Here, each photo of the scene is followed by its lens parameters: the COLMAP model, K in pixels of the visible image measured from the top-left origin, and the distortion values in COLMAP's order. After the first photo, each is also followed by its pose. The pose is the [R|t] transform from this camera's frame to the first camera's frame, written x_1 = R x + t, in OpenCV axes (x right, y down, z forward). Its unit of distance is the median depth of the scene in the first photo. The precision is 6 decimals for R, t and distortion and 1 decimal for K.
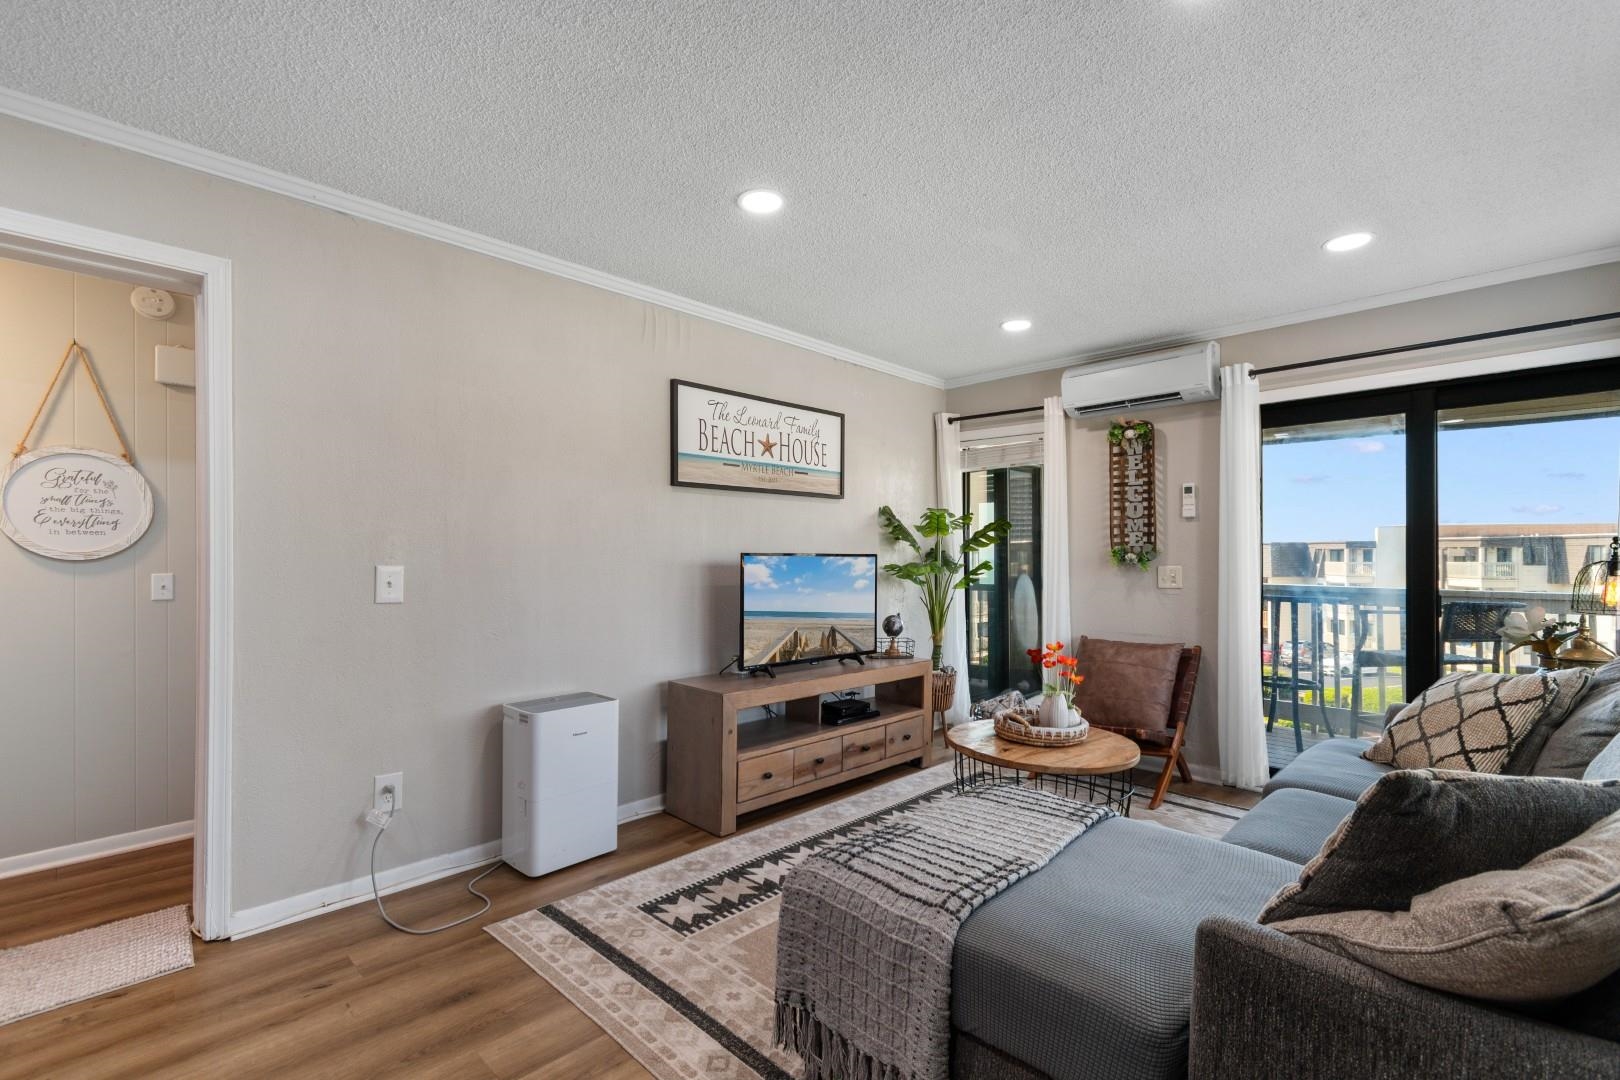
lens RADIAL K [[718.5, 0, 814.0], [0, 718.5, 559.2], [0, 0, 1]] dist [0.002326, 0.000099]
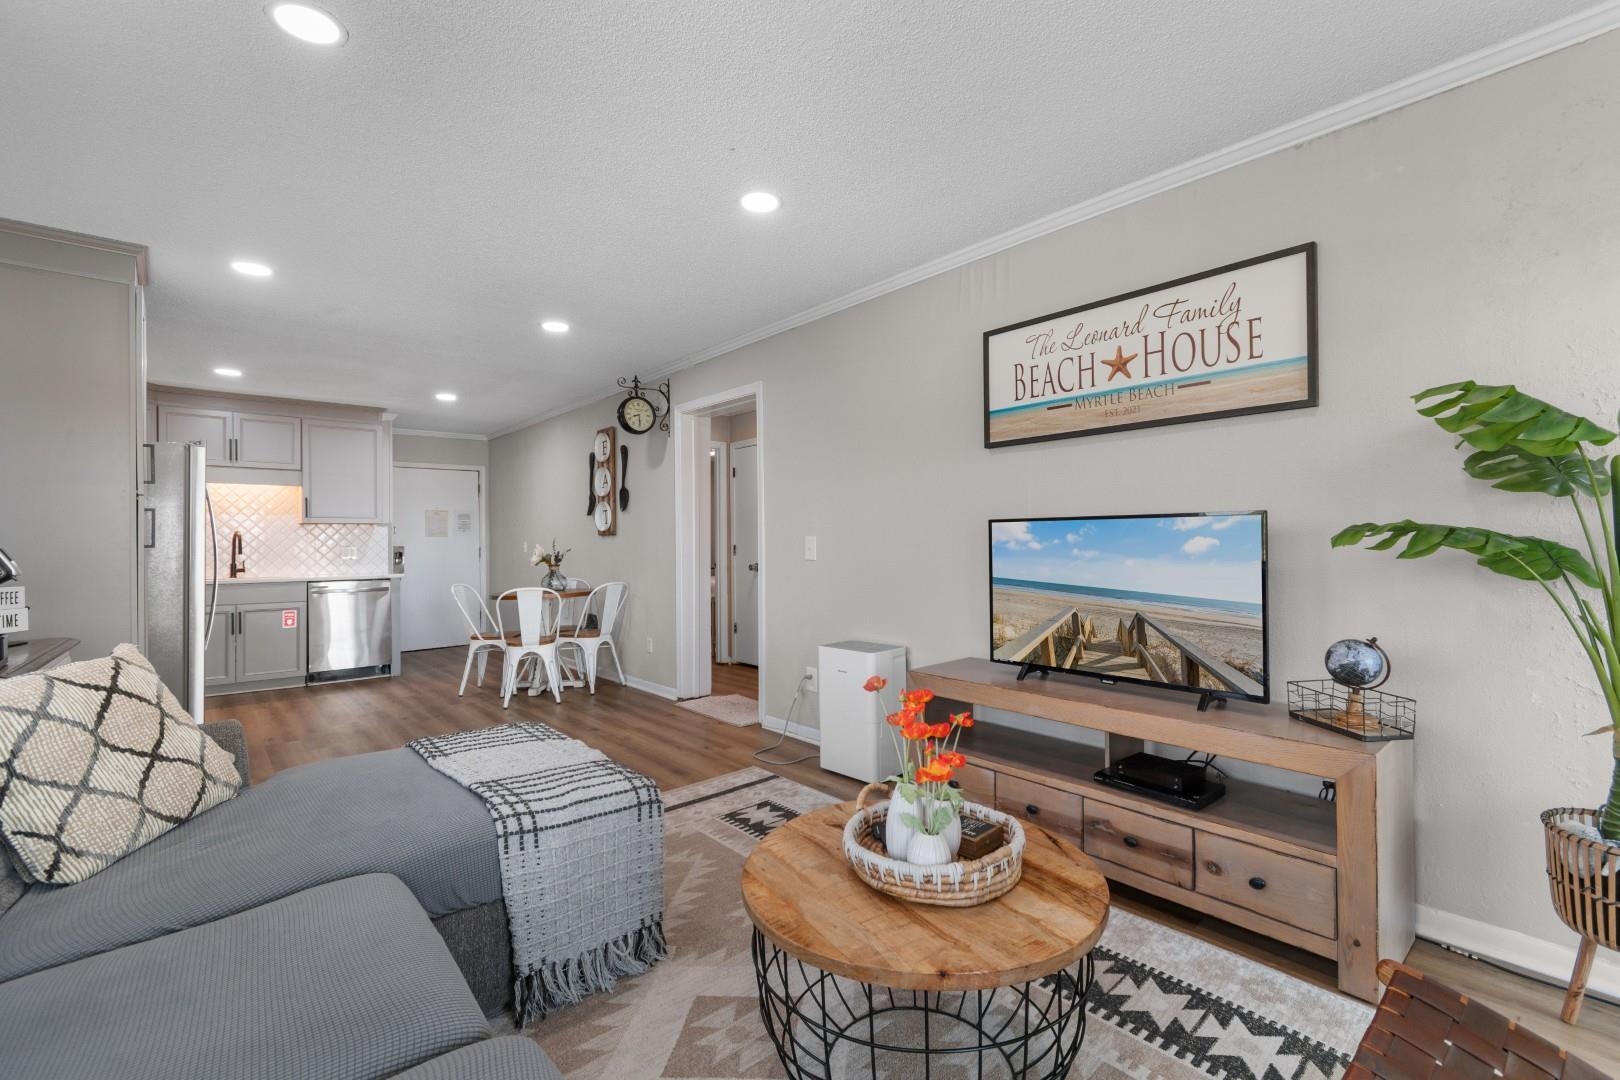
lens RADIAL K [[708.5, 0, 814.4], [0, 708.5, 541.0], [0, 0, 1]] dist [0.001740, -0.000089]
pose [[-0.077873, 0.000167, -0.996963, 0.672581], [0.008500, 0.999964, -0.000496, 0.013328], [0.996927, -0.008513, -0.077872, 0.785454]]
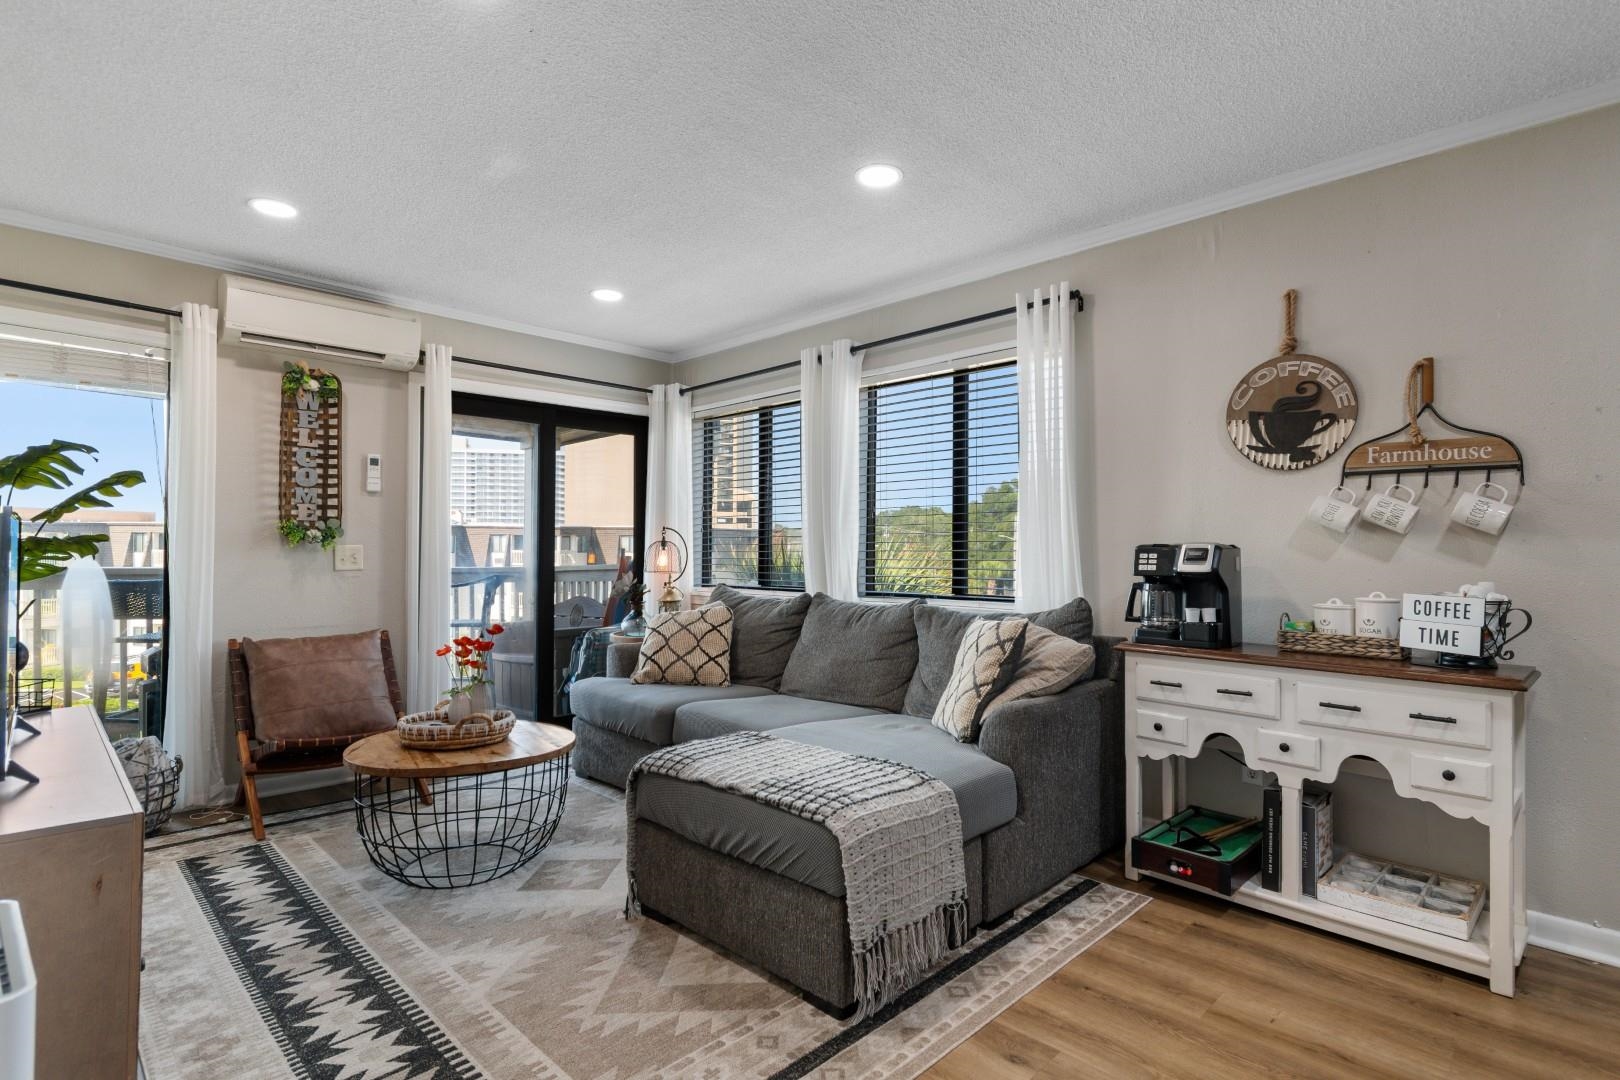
lens RADIAL K [[797.3, 0, 815.1], [0, 797.3, 538.1], [0, 0, 1]] dist [0.001278, 0.000301]
pose [[0.003230, 0.013931, 0.999898, -0.528532], [-0.002607, 0.999900, -0.013923, 0.014605], [-0.999991, -0.002562, 0.003266, 0.467821]]
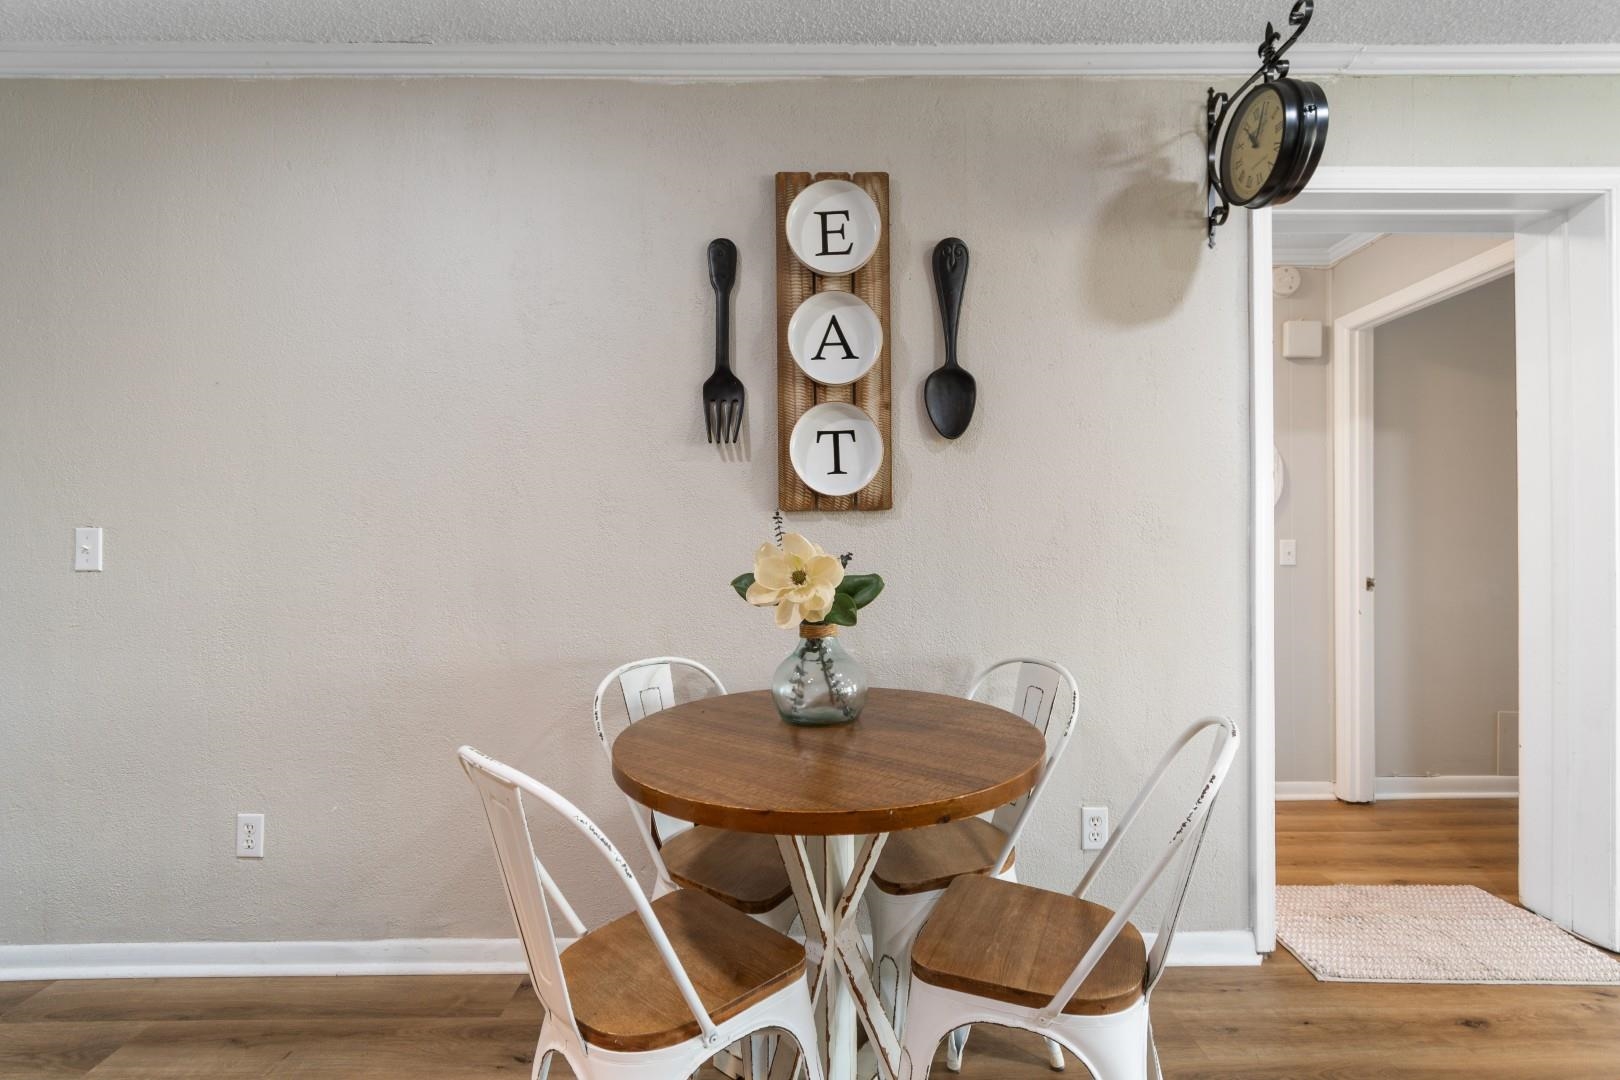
lens RADIAL K [[744.5, 0, 846.1], [0, 744.5, 538.3], [0, 0, 1]] dist [0.000042, 0.000016]
pose [[0.708650, -0.001053, -0.705560, -0.517478], [0.000989, 0.999999, -0.000499, 0.016558], [0.705560, -0.000344, 0.708650, -0.191445]]
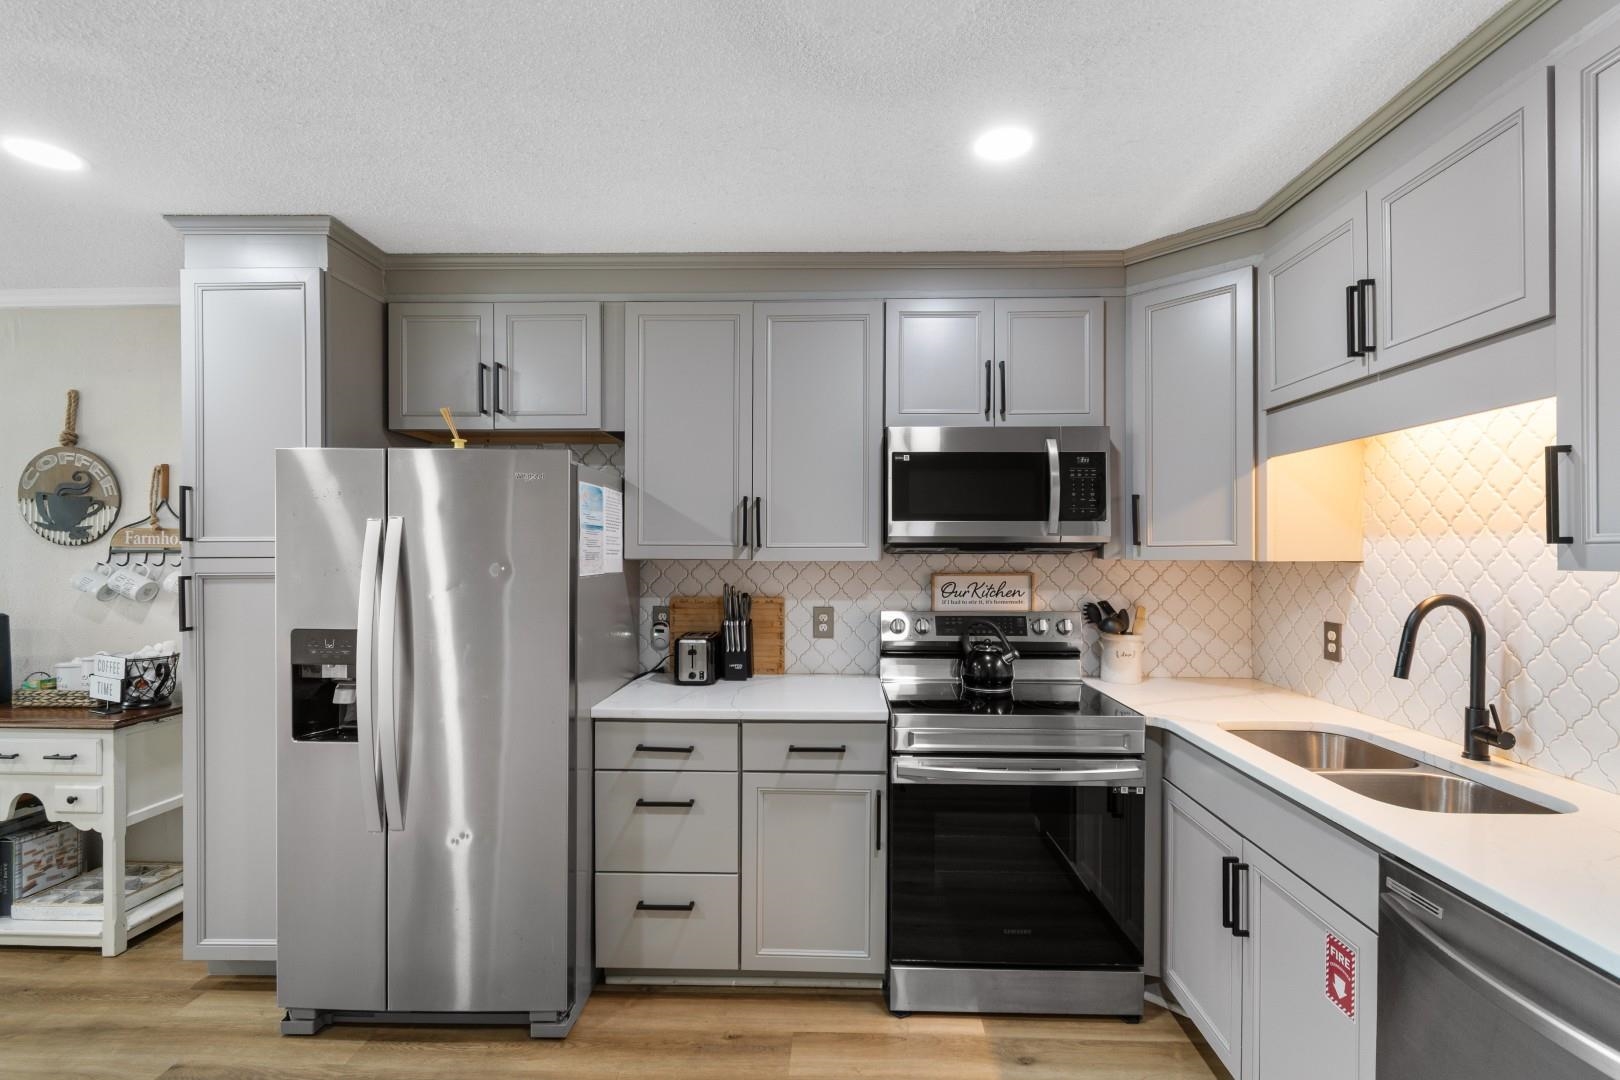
lens RADIAL K [[727.7, 0, 817.7], [0, 727.7, 553.4], [0, 0, 1]] dist [0.002030, -0.000103]
pose [[-0.675190, 0.002227, 0.737640, -0.915137], [0.003491, 0.999994, 0.000175, -0.049834], [-0.737636, 0.002693, -0.675194, -0.039440]]
